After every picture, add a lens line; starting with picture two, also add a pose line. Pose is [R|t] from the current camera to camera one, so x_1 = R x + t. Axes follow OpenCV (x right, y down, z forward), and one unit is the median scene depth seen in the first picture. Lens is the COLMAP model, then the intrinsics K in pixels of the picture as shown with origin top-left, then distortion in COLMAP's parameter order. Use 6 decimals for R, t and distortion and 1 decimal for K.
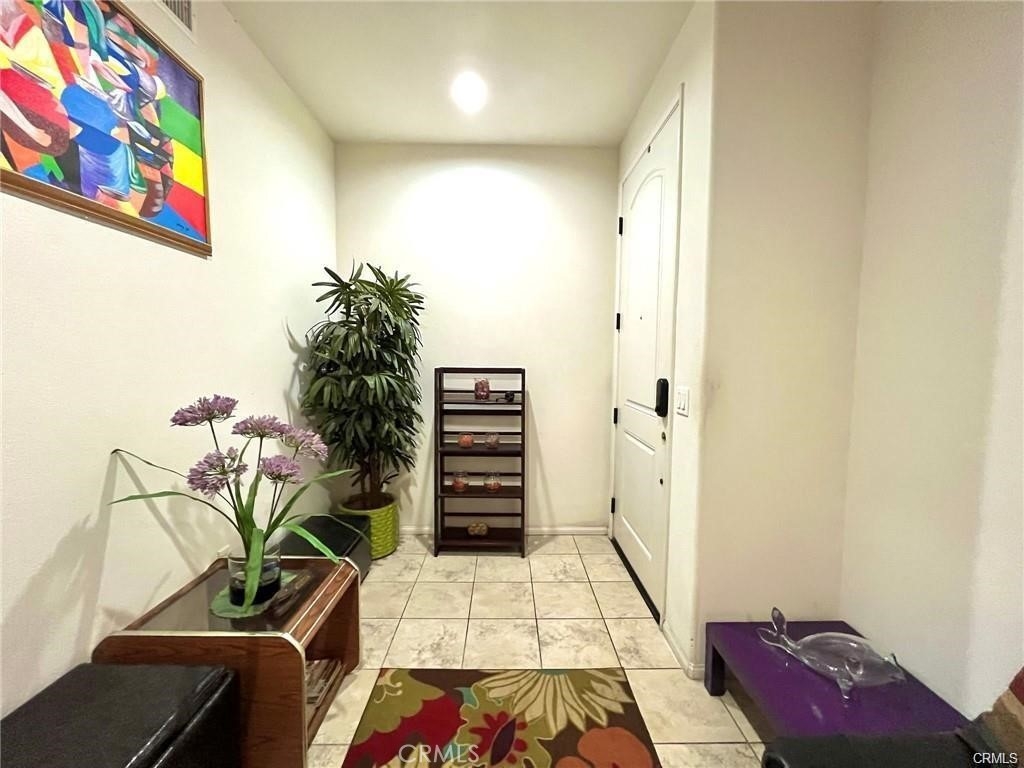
lens RADIAL K [[412.4, 0, 512.5], [0, 412.4, 384.3], [0, 0, 1]] dist [-0.003823, -0.000399]
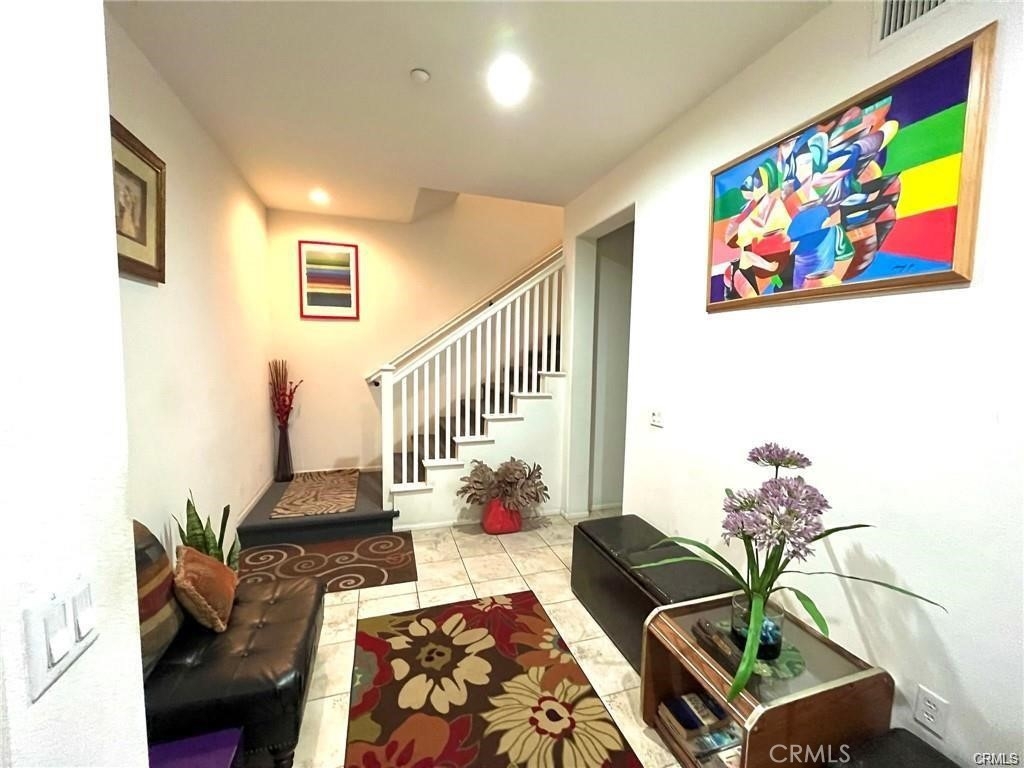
lens RADIAL K [[412.4, 0, 510.9], [0, 412.4, 384.8], [0, 0, 1]] dist [-0.003823, -0.000399]
pose [[-0.954314, 0.000731, -0.298806, 0.282872], [-0.043429, 0.989040, 0.141119, -0.259838], [0.295634, 0.147649, -0.943822, 1.875334]]
